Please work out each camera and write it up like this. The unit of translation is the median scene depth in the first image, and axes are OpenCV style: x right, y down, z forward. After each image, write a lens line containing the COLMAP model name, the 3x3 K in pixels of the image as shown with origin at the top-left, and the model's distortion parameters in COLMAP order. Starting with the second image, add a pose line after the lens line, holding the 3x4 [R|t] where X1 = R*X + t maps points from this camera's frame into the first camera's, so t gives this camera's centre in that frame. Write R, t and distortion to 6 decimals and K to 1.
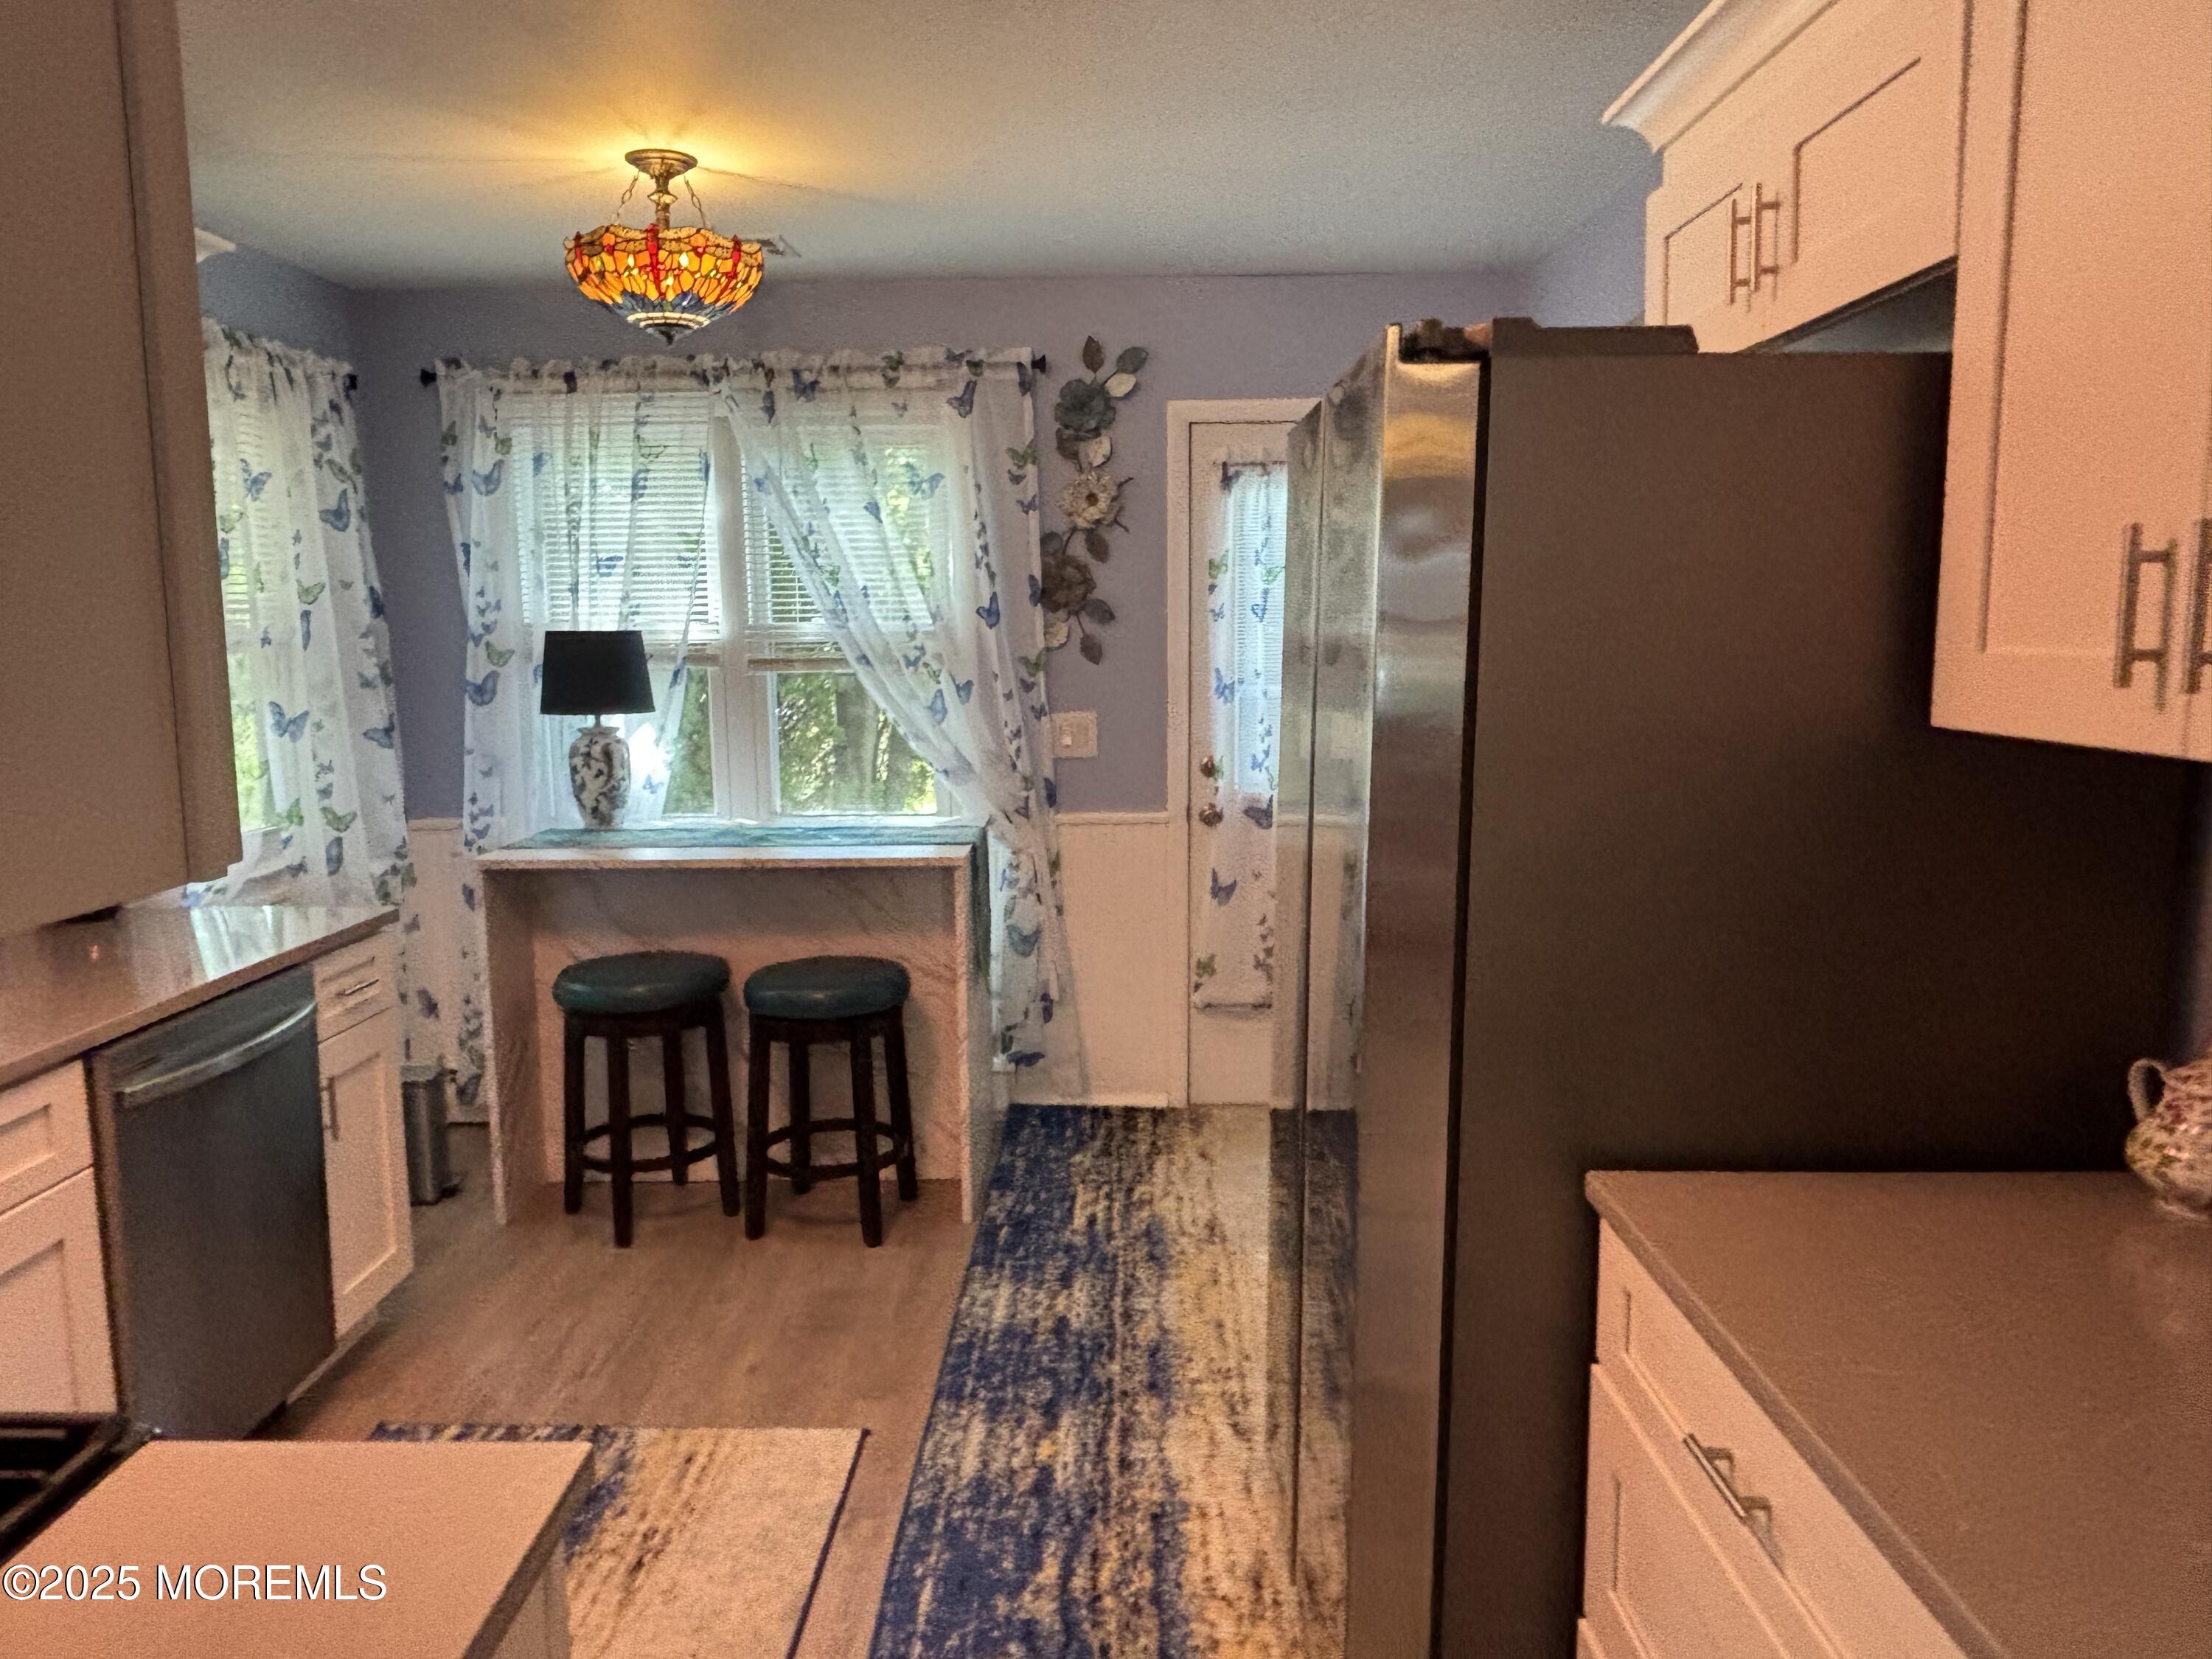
lens RADIAL K [[1539.3, 0, 1080.2], [0, 1539.3, 837.5], [0, 0, 1]] dist [0.079496, -0.141437]
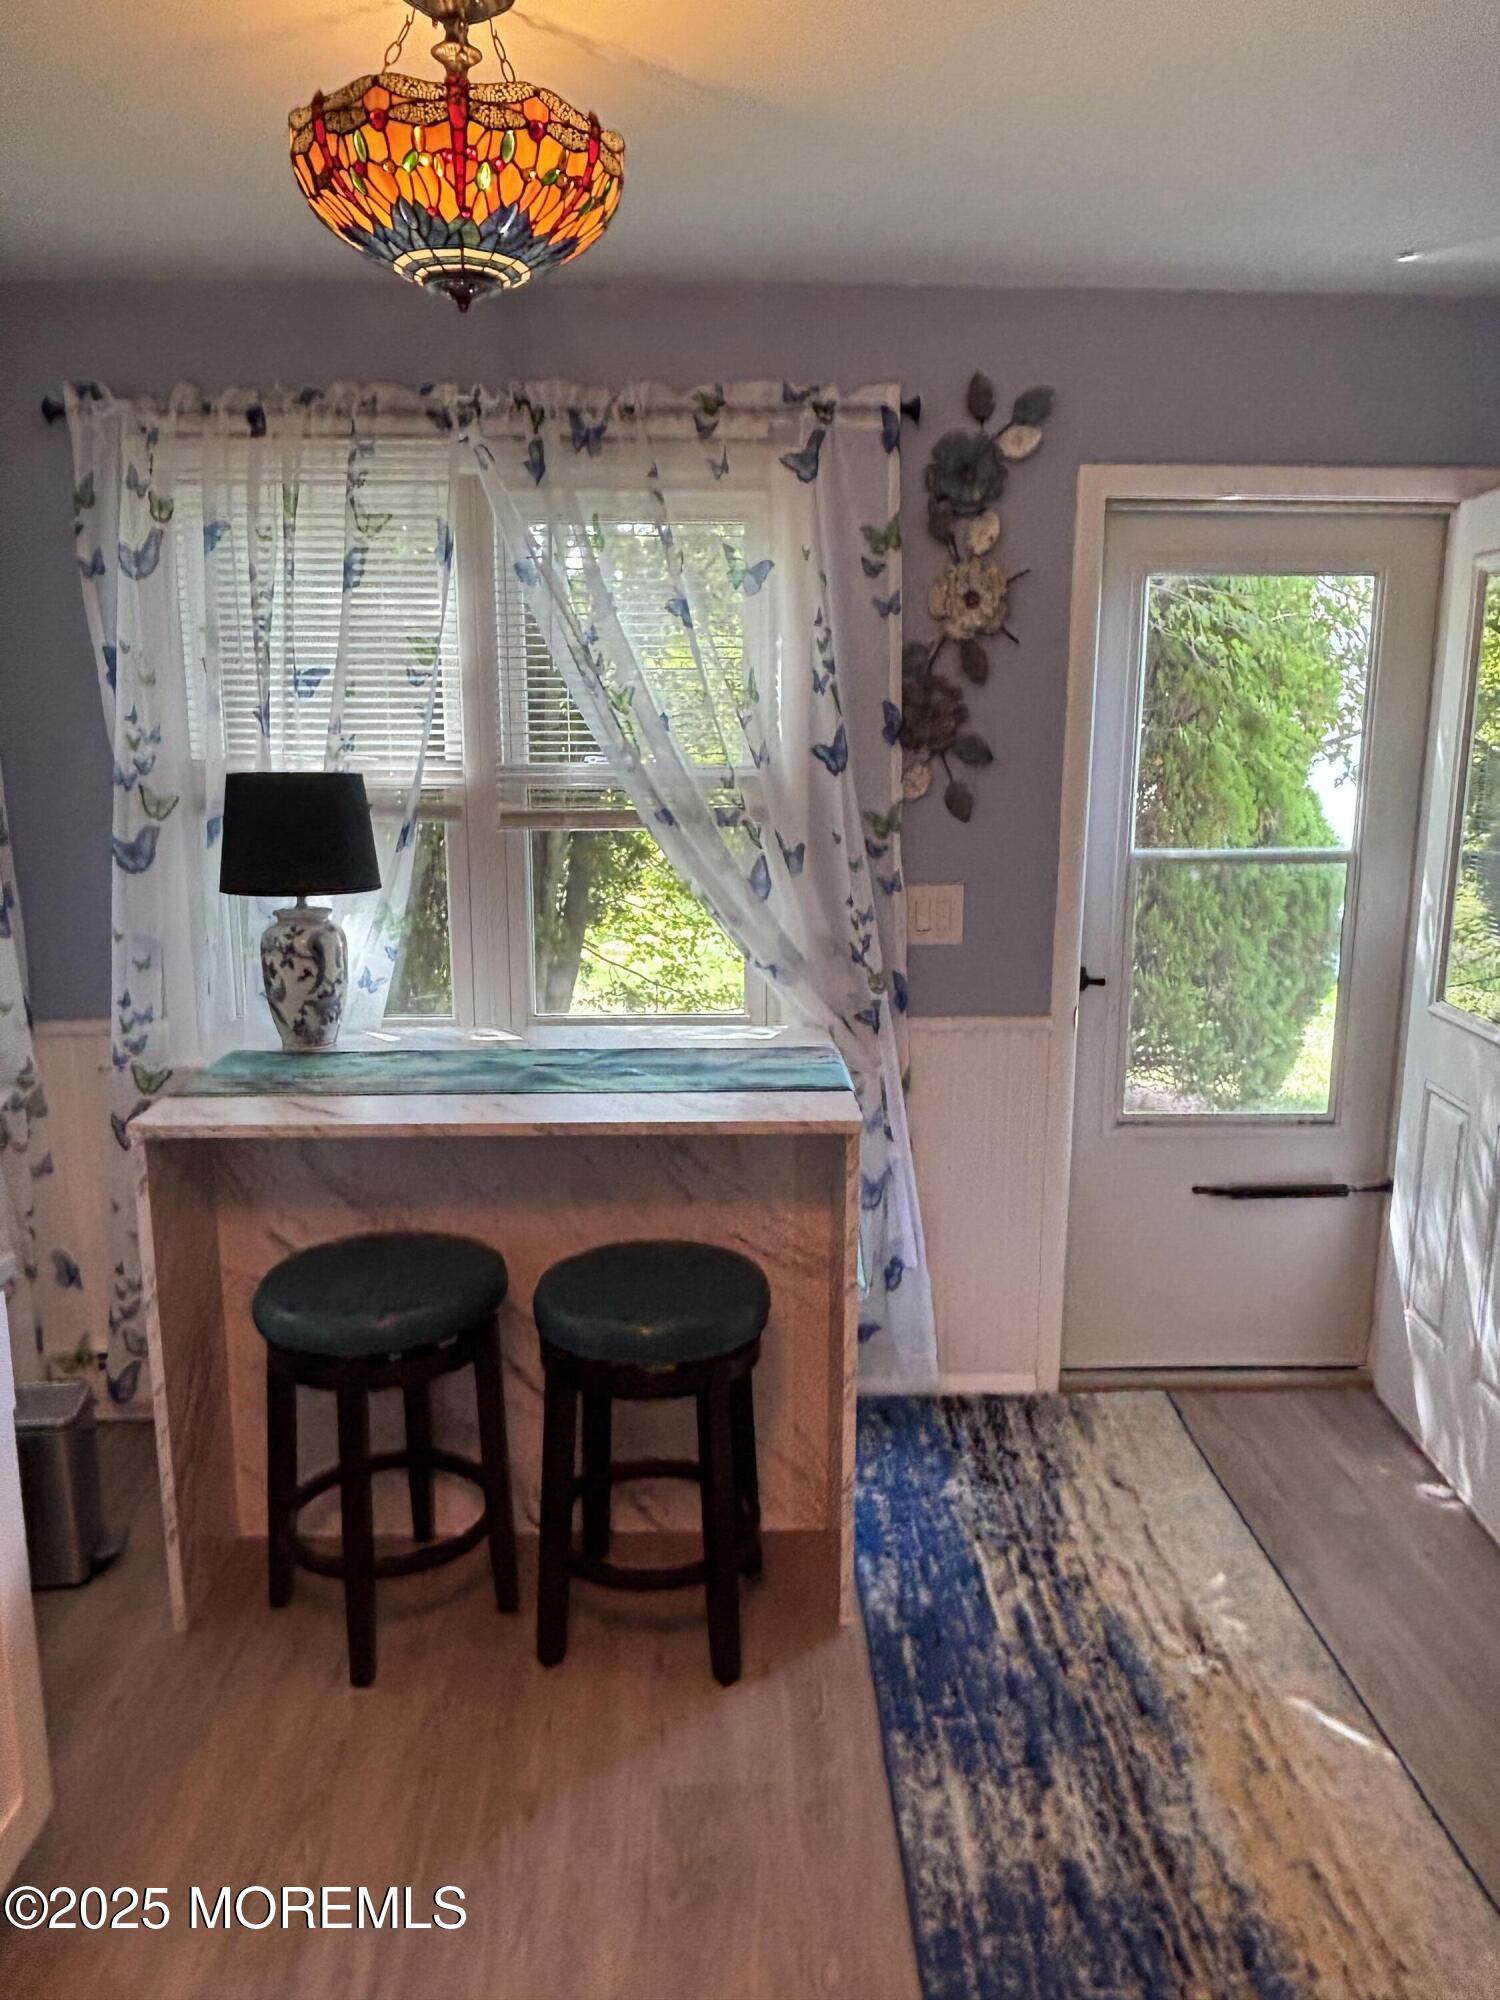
lens RADIAL K [[1404.9, 0, 750.0], [0, 1404.9, 1000.0], [0, 0, 1]] dist [0.053704, -0.092261]
pose [[0.998560, 0.003908, 0.053498, -0.135769], [-0.006516, 0.998794, 0.048663, -0.060975], [-0.053243, -0.048942, 0.997382, 0.328029]]
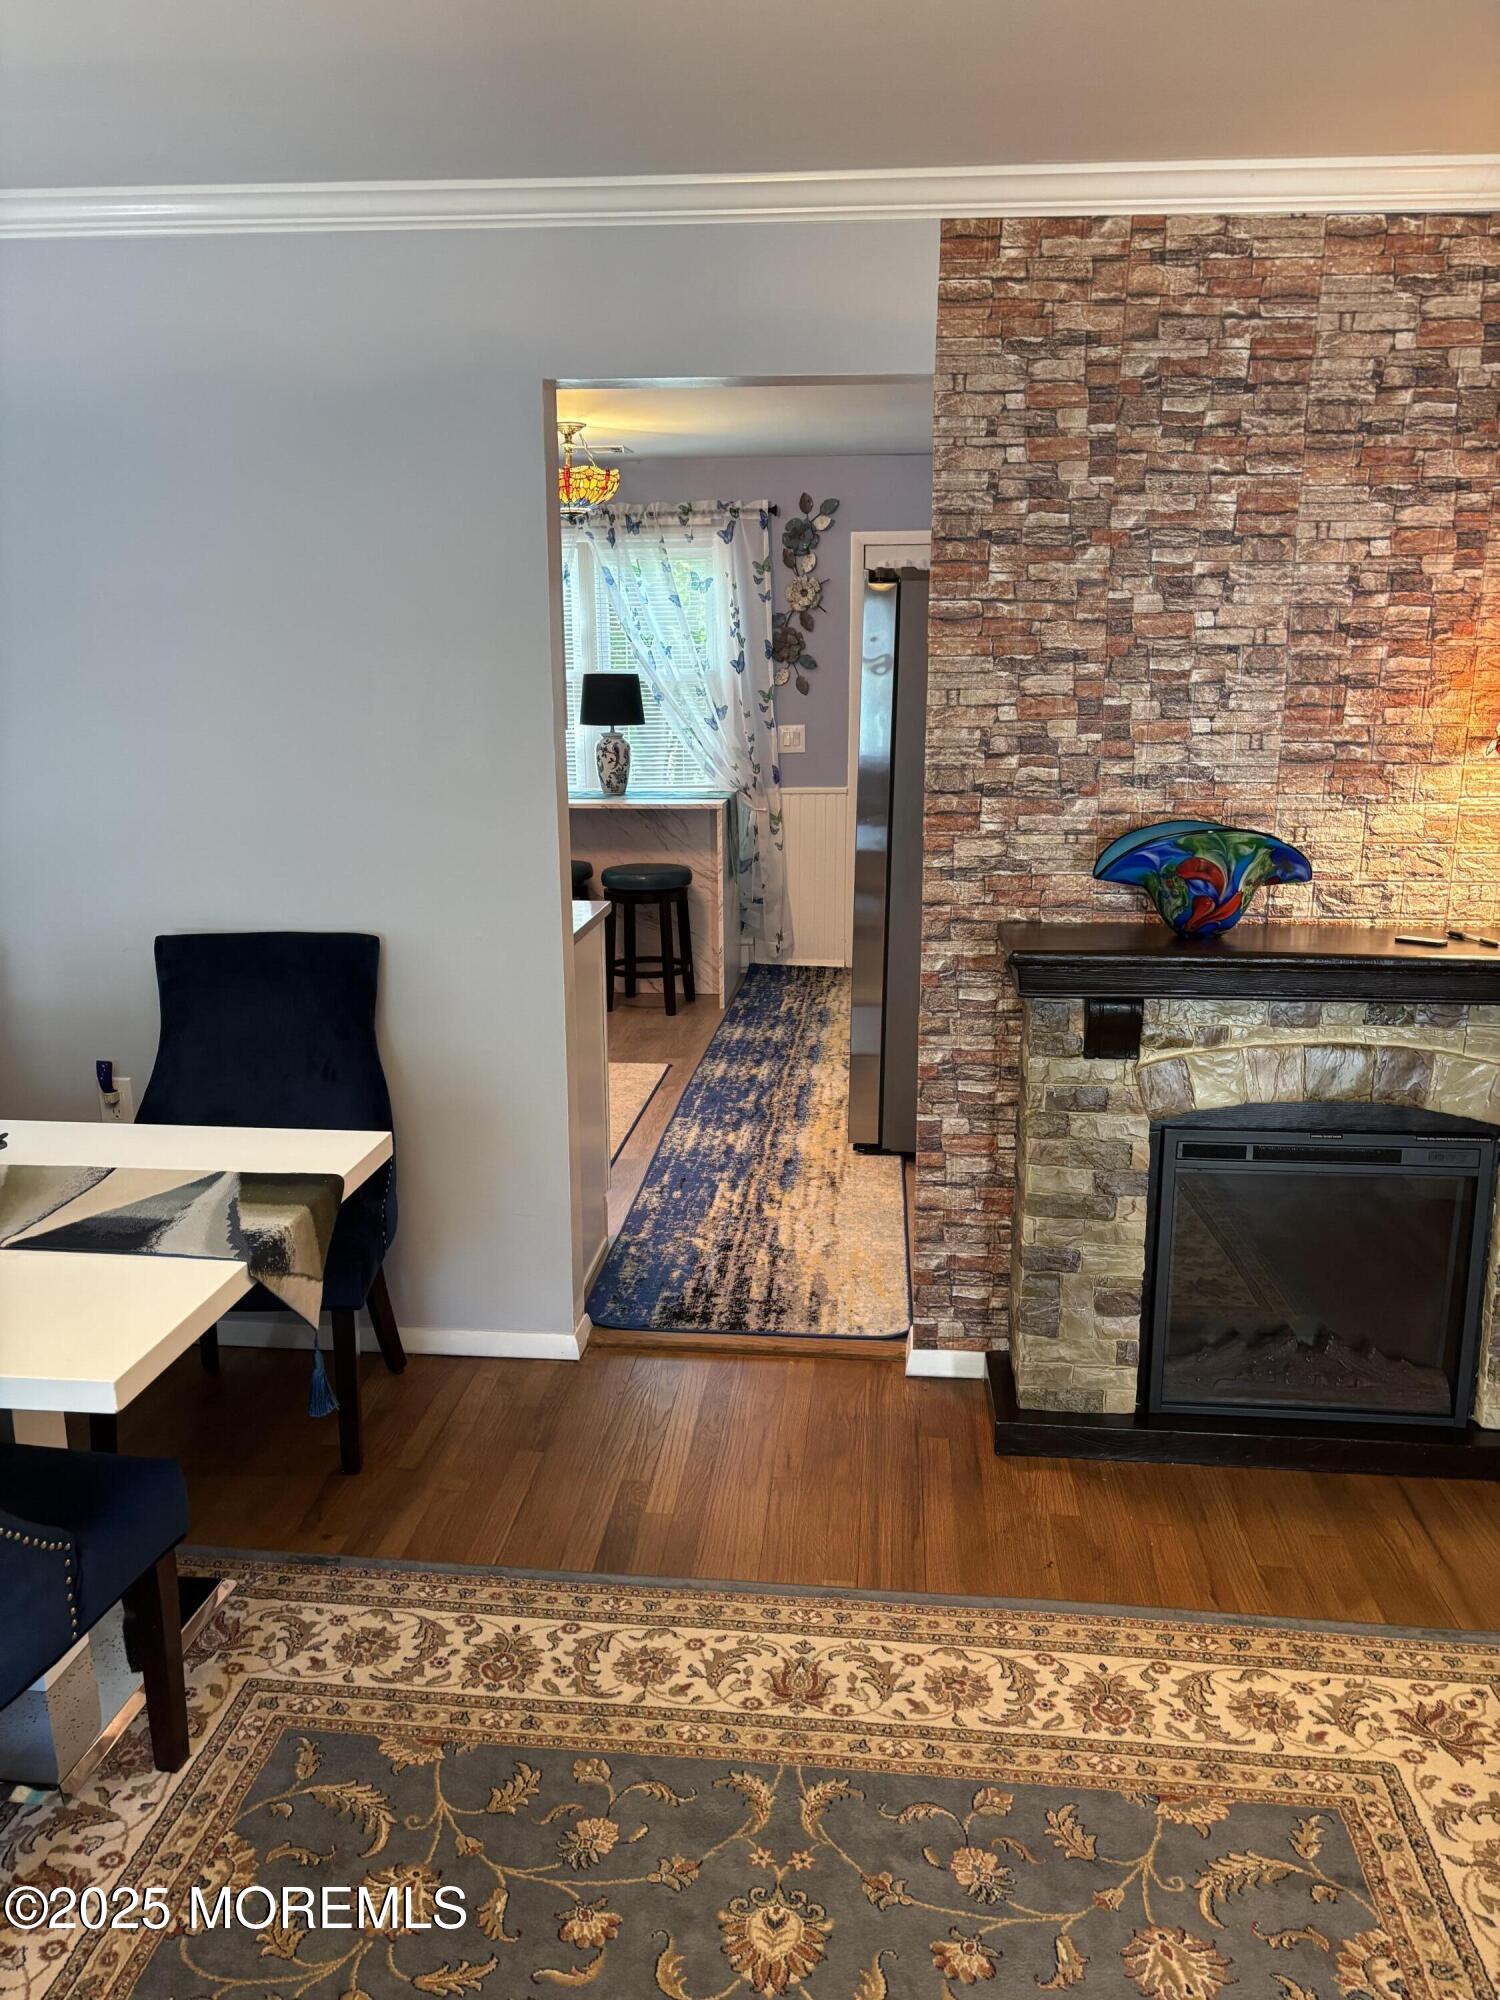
lens RADIAL K [[1491.9, 0, 727.3], [0, 1491.9, 1009.2], [0, 0, 1]] dist [0.086445, -0.100143]
pose [[0.996417, 0.020689, -0.082011, 0.067880], [-0.013142, 0.995716, 0.091522, 0.079233], [0.083554, -0.090116, 0.992420, -0.648967]]
